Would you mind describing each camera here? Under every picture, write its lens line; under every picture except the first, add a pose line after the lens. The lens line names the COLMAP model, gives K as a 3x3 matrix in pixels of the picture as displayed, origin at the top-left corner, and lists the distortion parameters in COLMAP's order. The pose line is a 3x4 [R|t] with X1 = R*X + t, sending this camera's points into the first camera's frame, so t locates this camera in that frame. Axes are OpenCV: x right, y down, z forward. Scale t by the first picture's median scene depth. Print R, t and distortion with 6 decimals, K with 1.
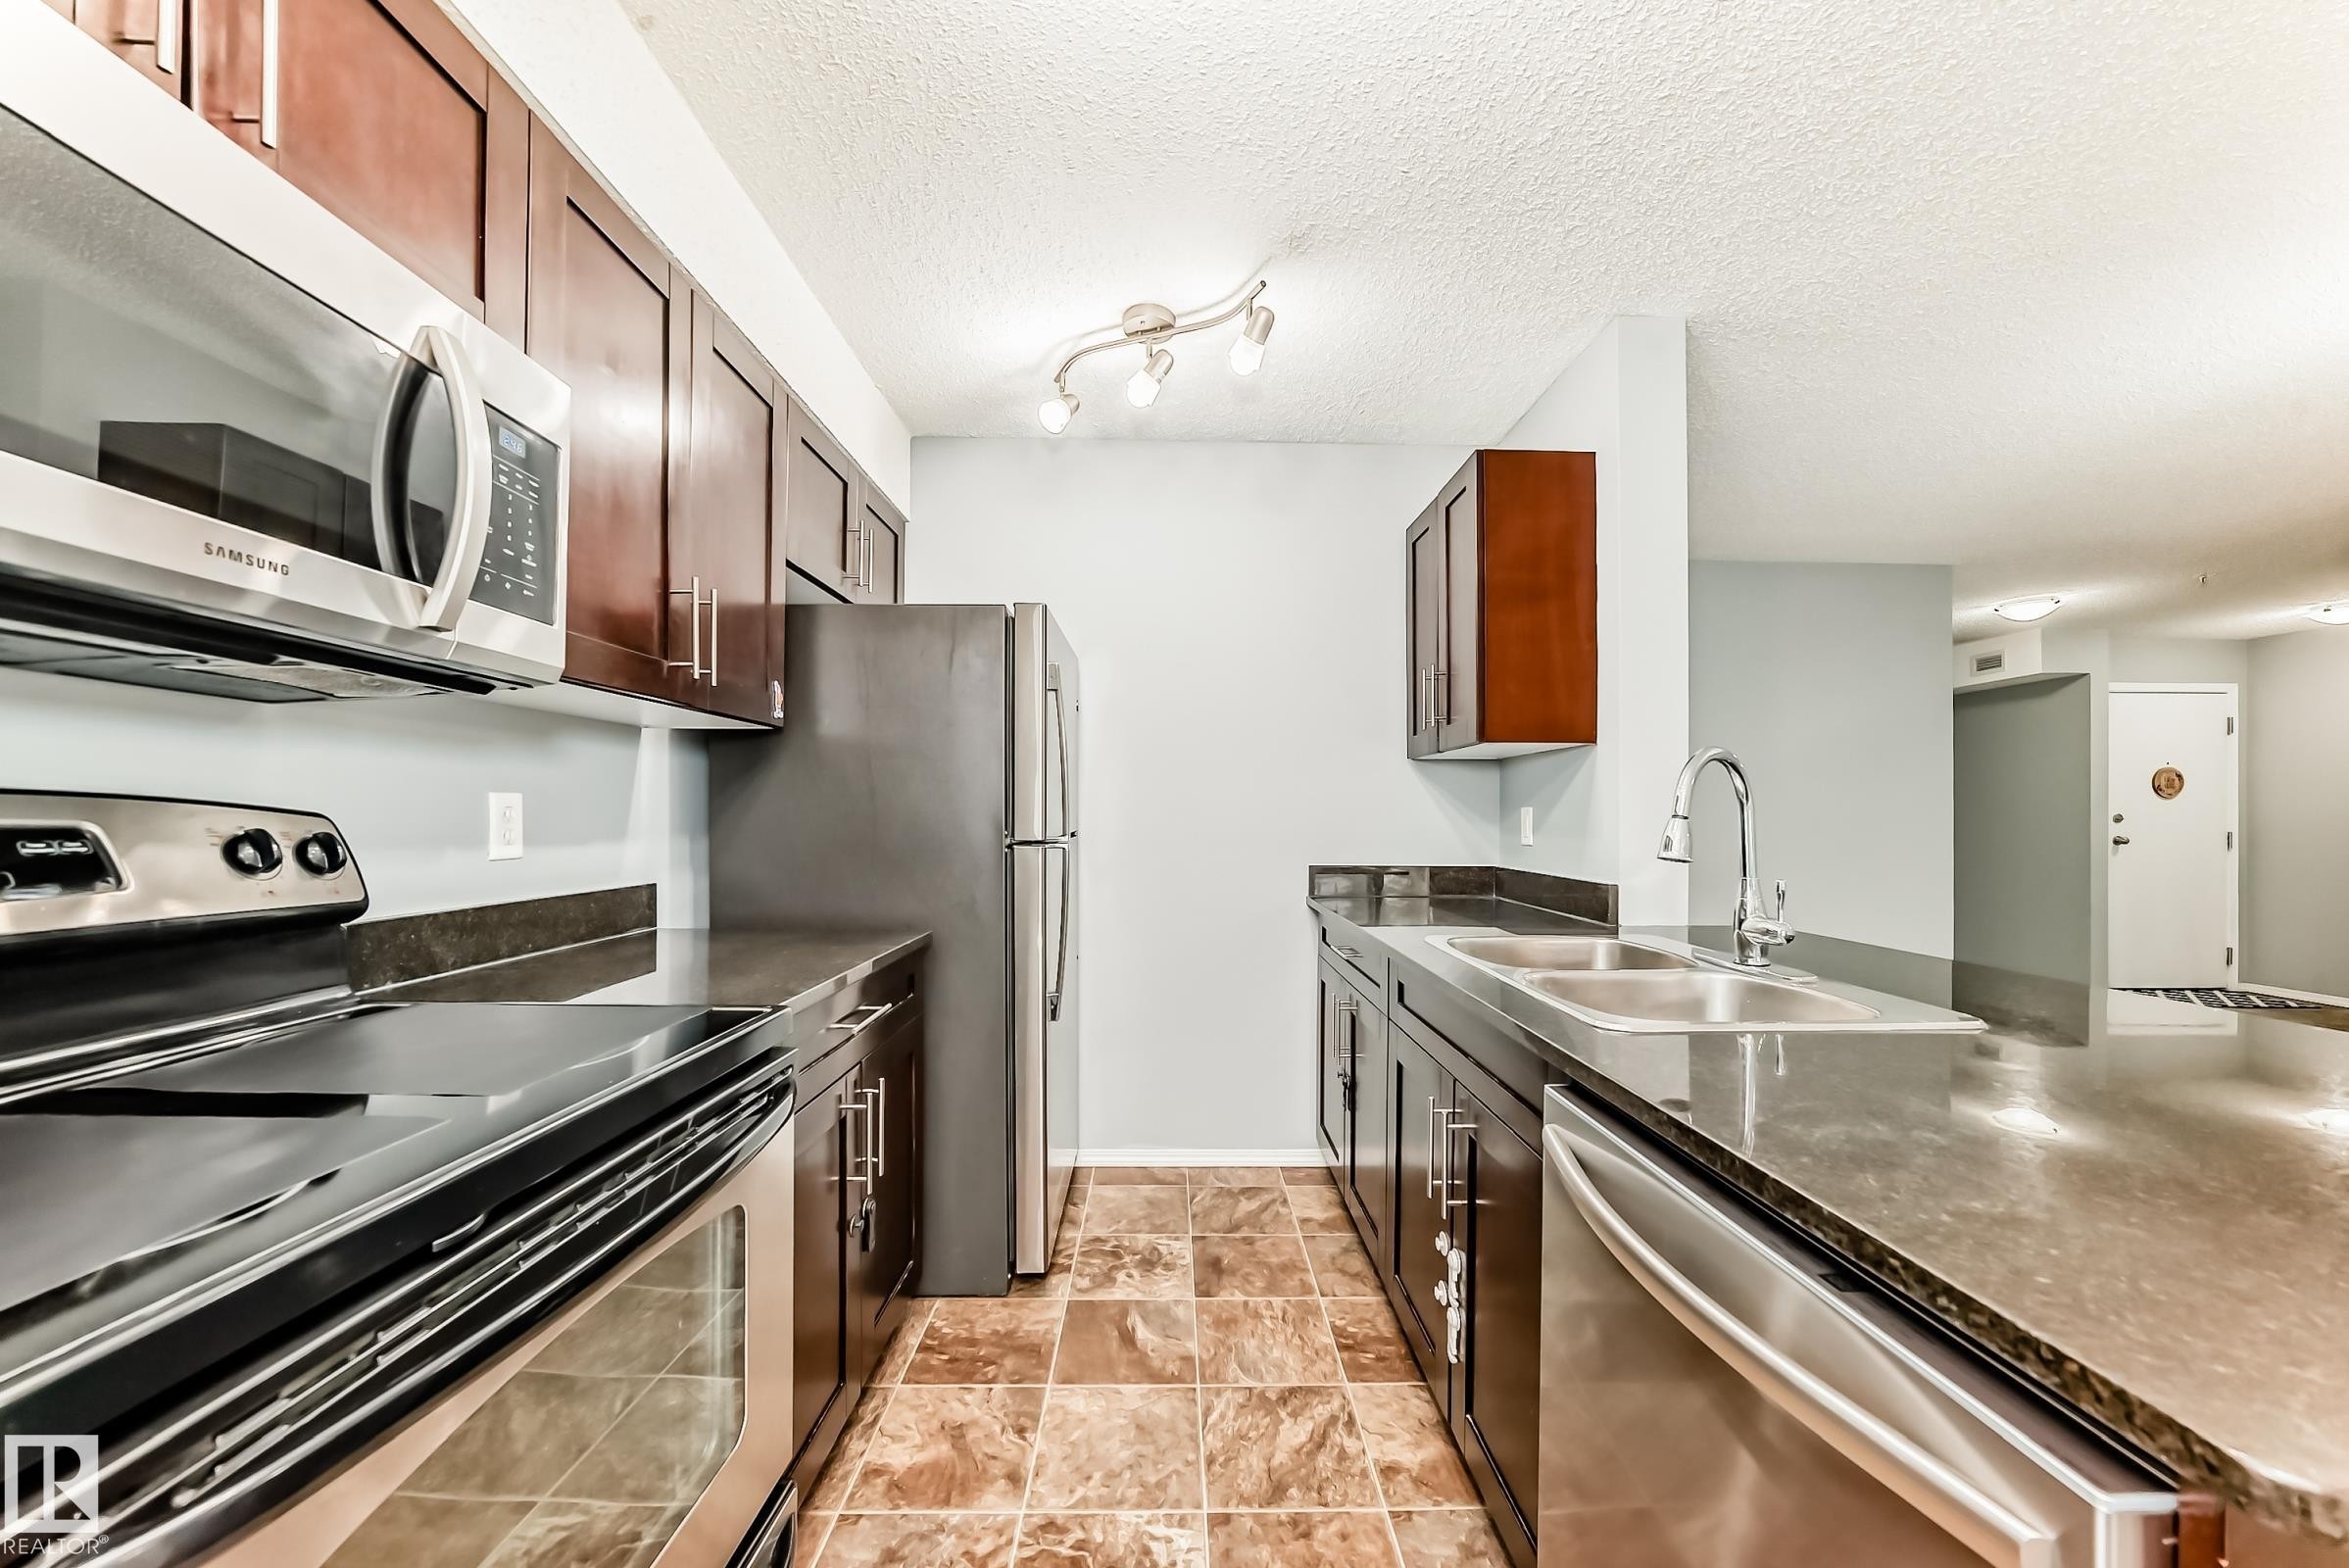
lens RADIAL K [[823.7, 0, 1189.4], [0, 823.7, 814.3], [0, 0, 1]] dist [-0.013899, 0.000135]
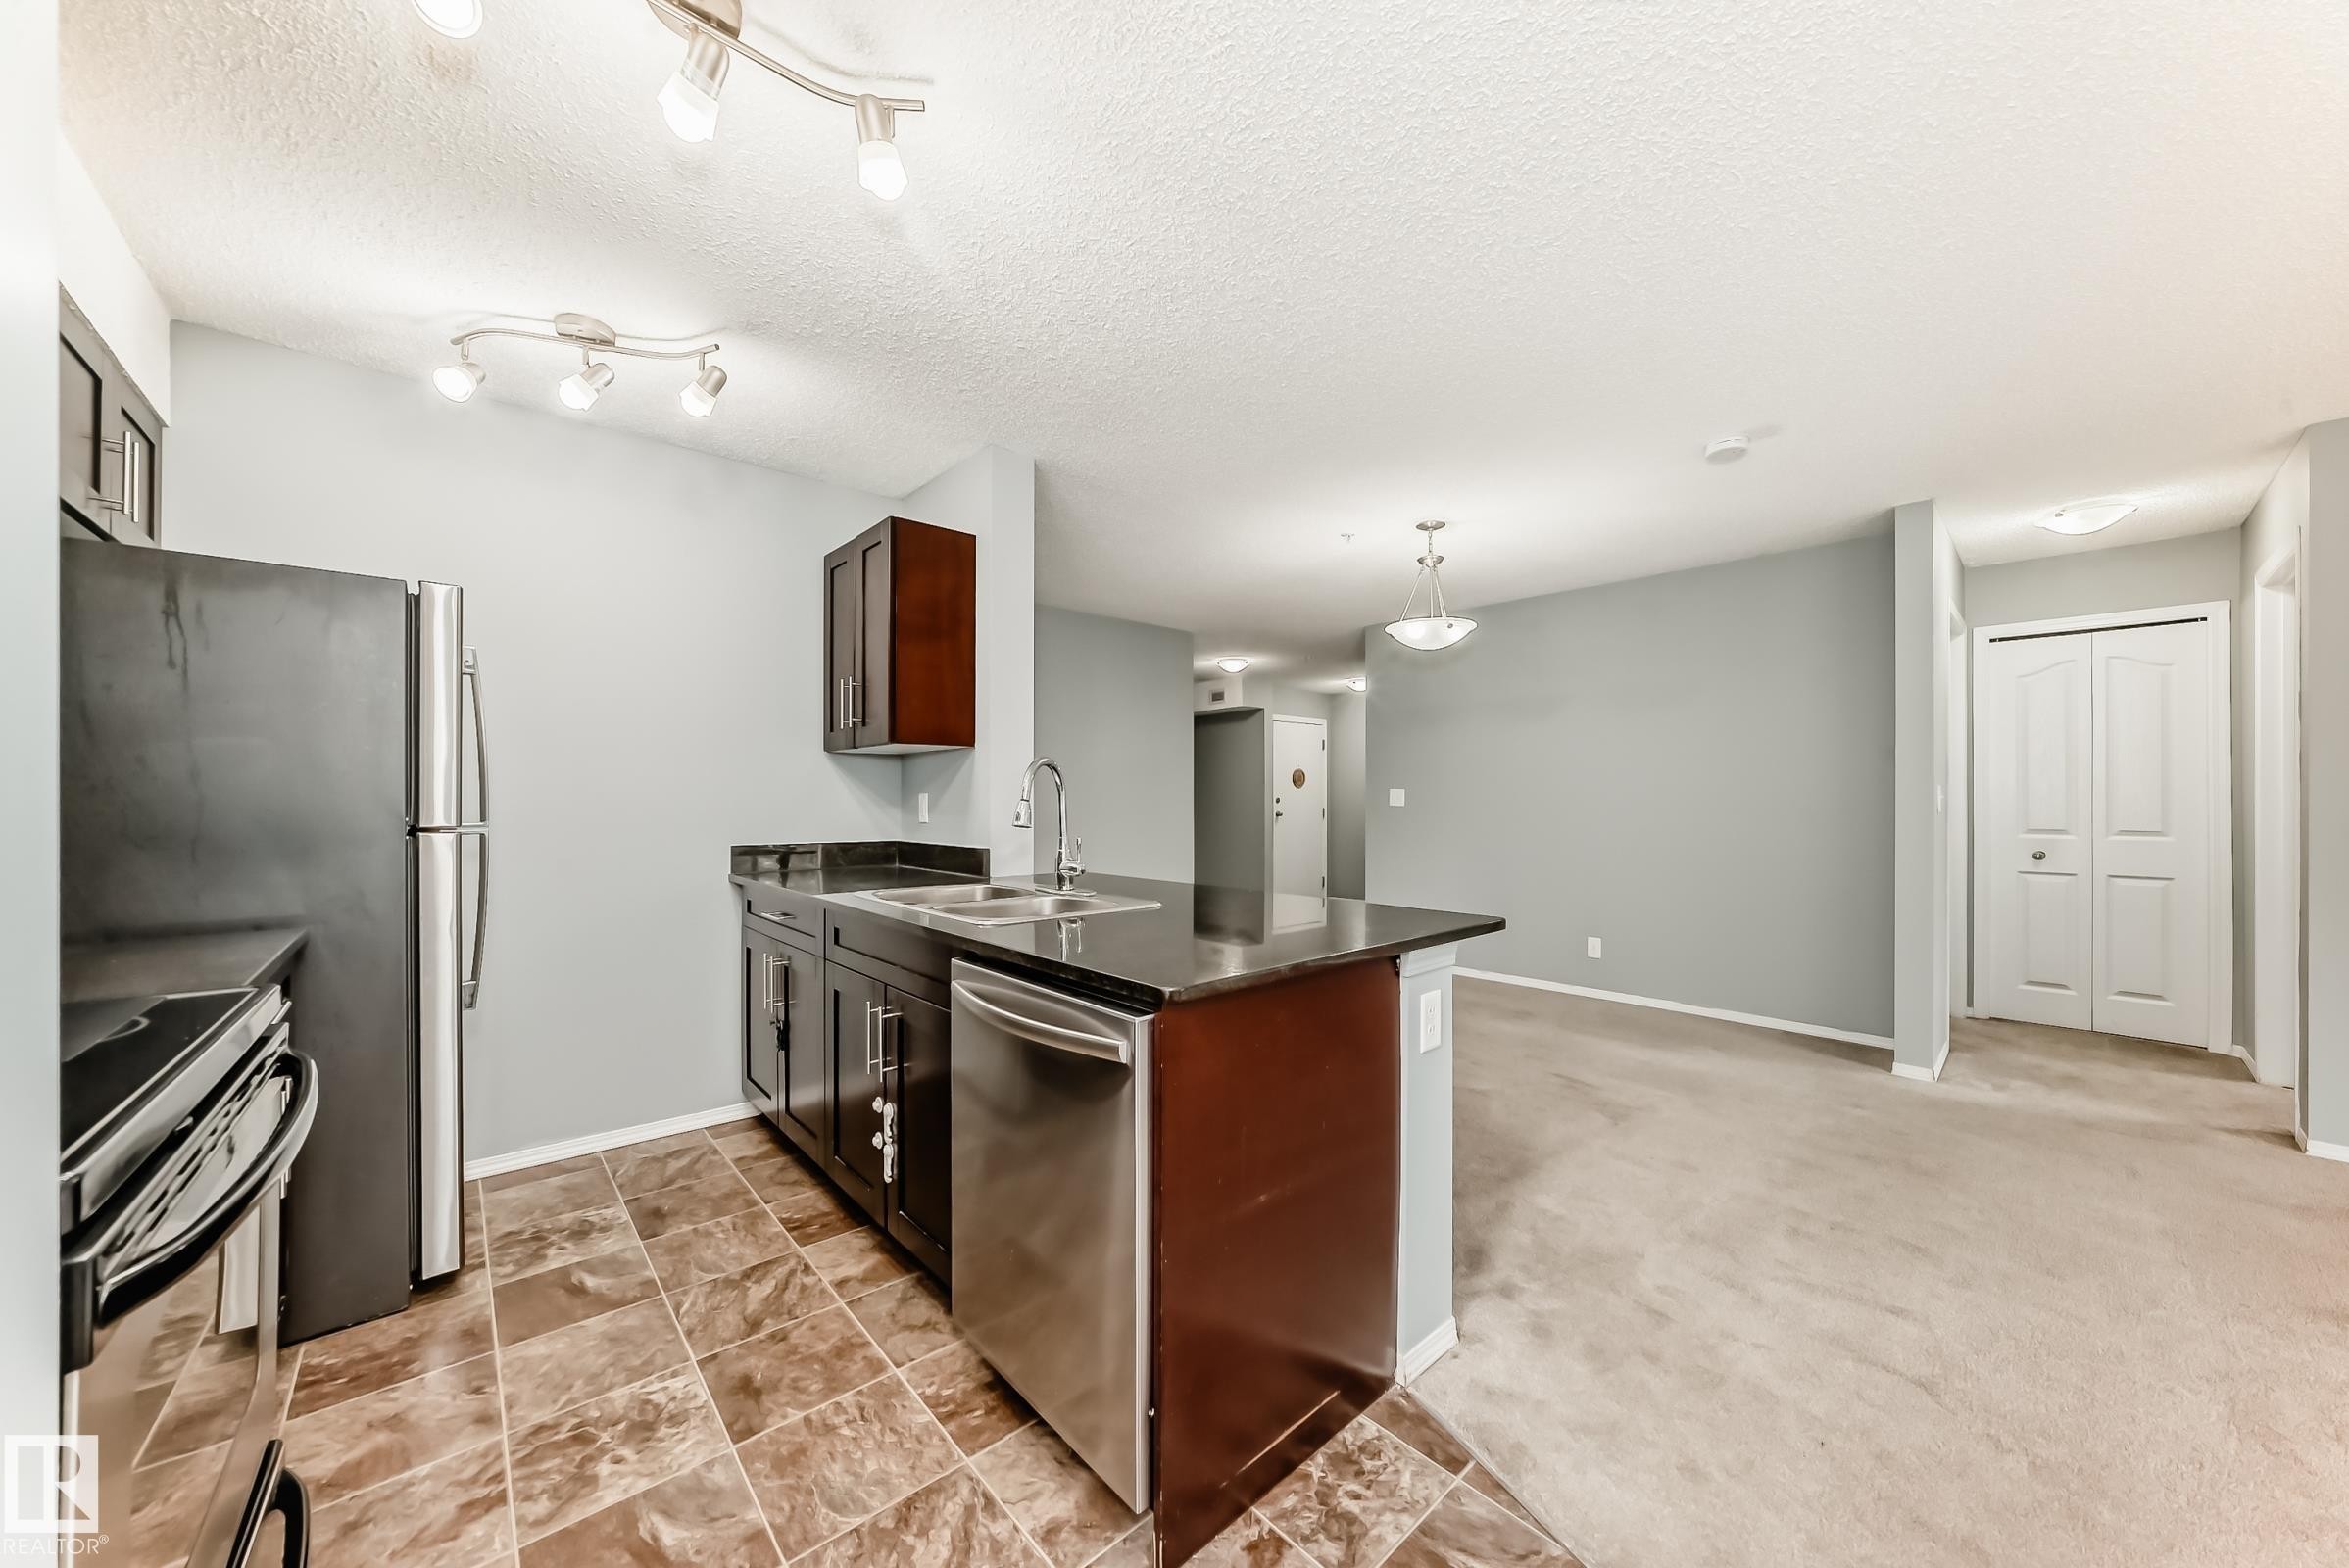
lens RADIAL K [[819.7, 0, 1184.2], [0, 819.7, 799.8], [0, 0, 1]] dist [-0.023252, 0.007004]
pose [[0.754300, -0.003042, 0.656522, -0.155758], [0.001419, 0.999994, 0.003002, -0.001768], [-0.656528, -0.001333, 0.754300, -0.292583]]
